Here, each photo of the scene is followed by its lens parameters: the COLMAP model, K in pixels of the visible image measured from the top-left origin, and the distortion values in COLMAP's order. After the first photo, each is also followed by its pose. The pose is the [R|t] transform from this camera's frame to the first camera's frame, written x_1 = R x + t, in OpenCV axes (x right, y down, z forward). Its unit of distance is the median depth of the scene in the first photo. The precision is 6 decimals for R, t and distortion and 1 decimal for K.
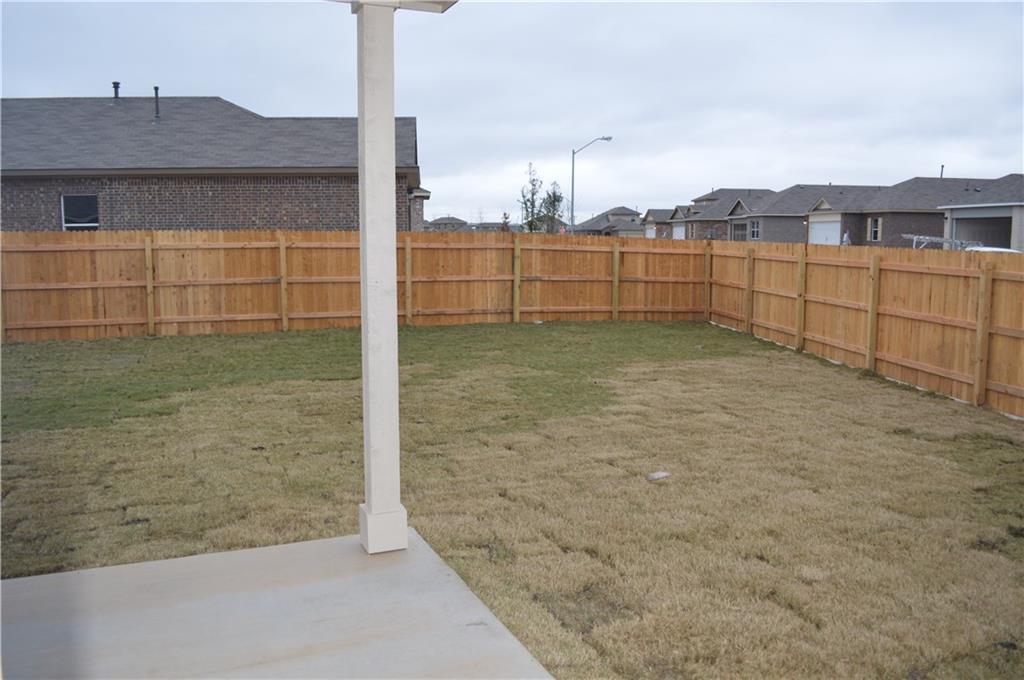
lens RADIAL K [[815.3, 0, 512.0], [0, 815.3, 340.0], [0, 0, 1]] dist [-0.083857, 0.011340]
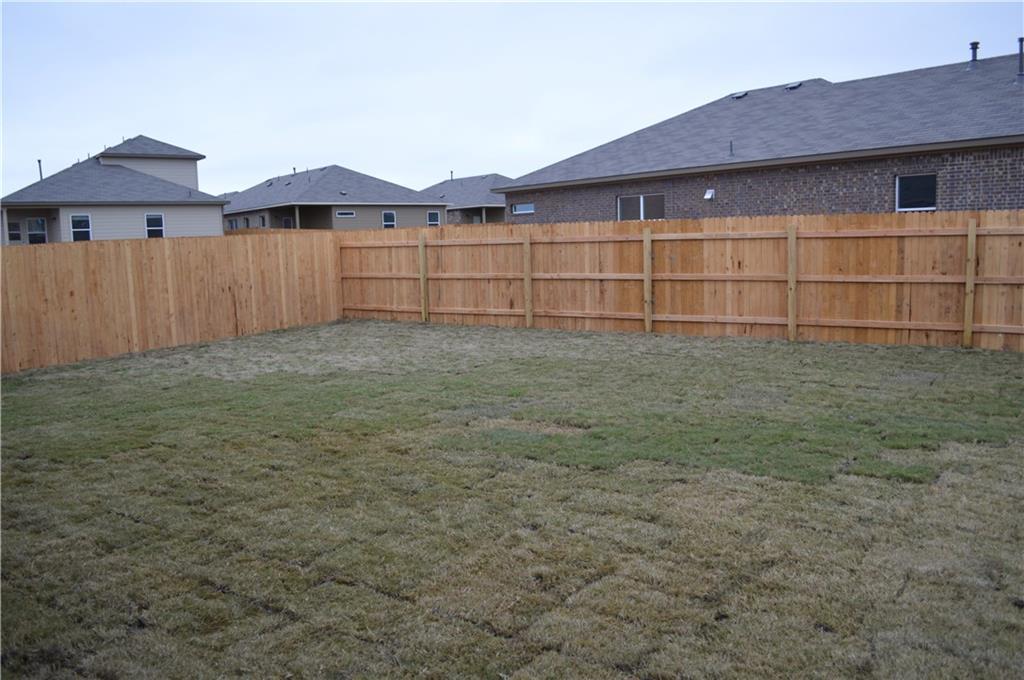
lens RADIAL K [[815.3, 0, 512.0], [0, 815.3, 340.0], [0, 0, 1]] dist [-0.083857, 0.011340]
pose [[0.532419, 0.087885, -0.841906, -0.041111], [-0.079215, 0.995404, 0.053813, -0.019292], [0.842766, 0.038040, 0.536934, 0.224583]]
